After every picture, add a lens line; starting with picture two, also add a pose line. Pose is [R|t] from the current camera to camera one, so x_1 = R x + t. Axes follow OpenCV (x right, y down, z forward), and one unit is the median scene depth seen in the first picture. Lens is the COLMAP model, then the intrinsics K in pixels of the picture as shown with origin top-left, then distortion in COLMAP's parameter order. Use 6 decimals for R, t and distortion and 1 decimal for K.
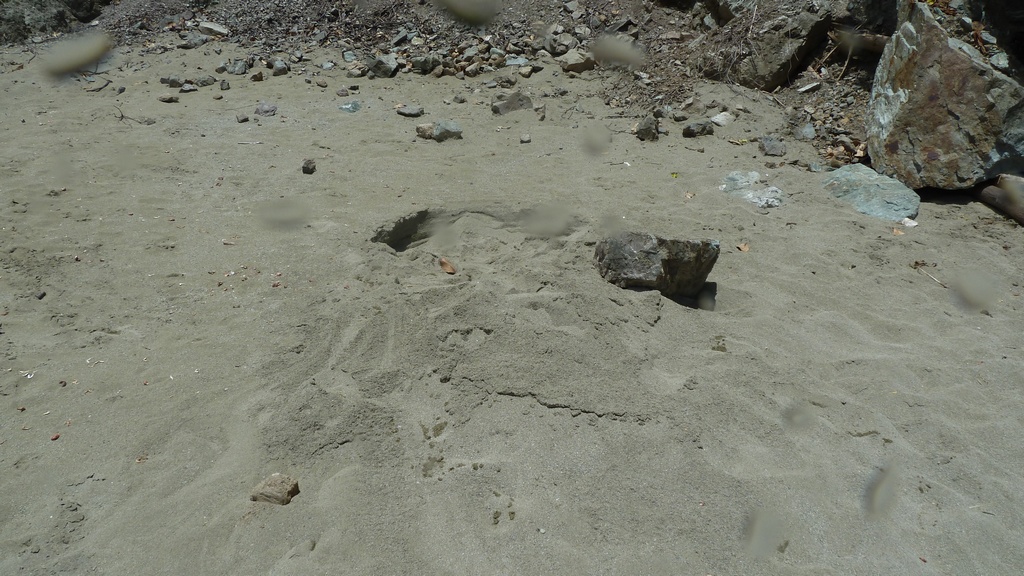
lens RADIAL K [[716.7, 0, 511.2], [0, 716.7, 284.9], [0, 0, 1]] dist [-0.031371, 0.000350]
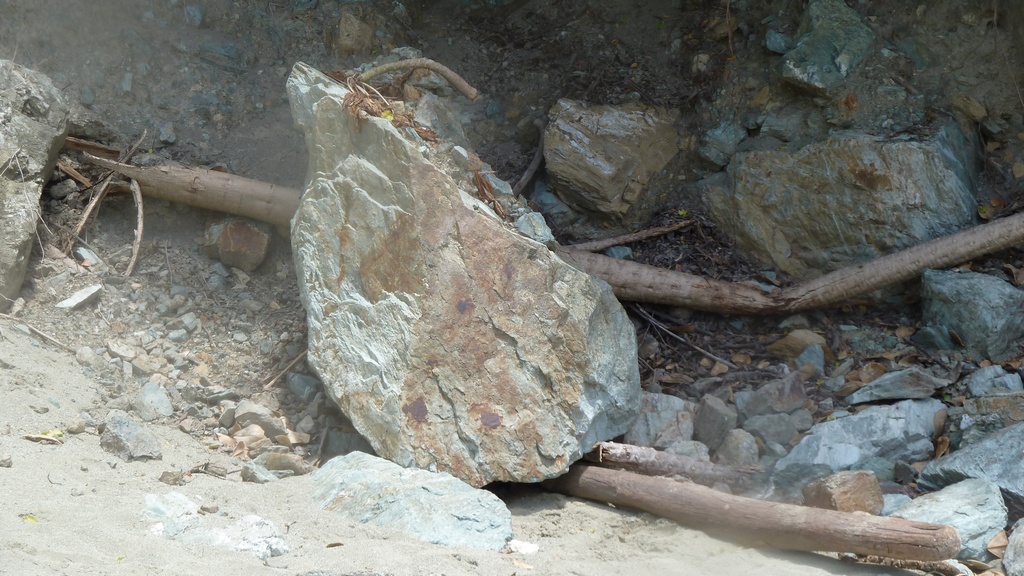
lens RADIAL K [[3600.9, 0, 512.2], [0, 3600.9, 288.2], [0, 0, 1]] dist [0.277345, 0.000000]
pose [[0.664986, -0.045149, 0.745490, -1.262270], [0.239129, 0.958495, -0.155257, 0.123367], [-0.707538, 0.281512, 0.648182, -0.664560]]
